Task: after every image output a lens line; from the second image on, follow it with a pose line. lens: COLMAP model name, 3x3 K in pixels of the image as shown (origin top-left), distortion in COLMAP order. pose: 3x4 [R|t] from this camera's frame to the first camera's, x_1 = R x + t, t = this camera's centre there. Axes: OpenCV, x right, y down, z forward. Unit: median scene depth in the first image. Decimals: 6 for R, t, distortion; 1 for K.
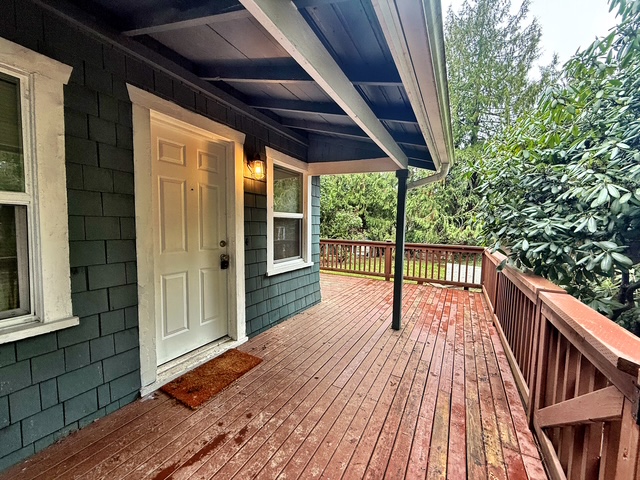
lens RADIAL K [[254.3, 0, 321.0], [0, 254.3, 242.2], [0, 0, 1]] dist [-0.001927, -0.000059]
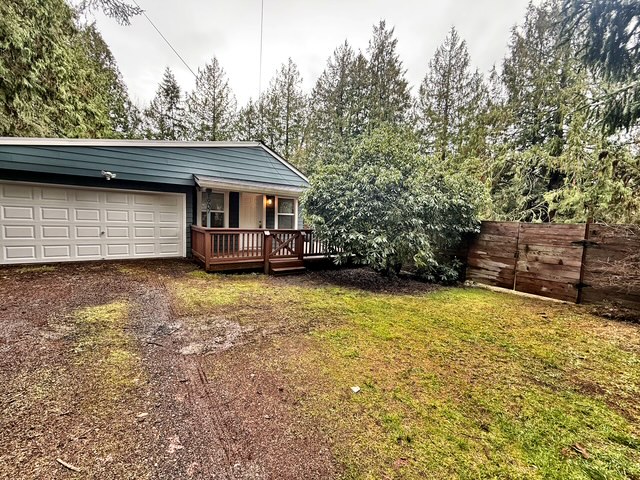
lens RADIAL K [[254.3, 0, 319.3], [0, 254.3, 240.5], [0, 0, 1]] dist [-0.001927, -0.000059]
pose [[0.890527, 0.054573, -0.451645, 1.817190], [-0.053676, 0.998449, 0.014808, 0.152813], [0.451753, 0.011055, 0.892075, -1.681824]]
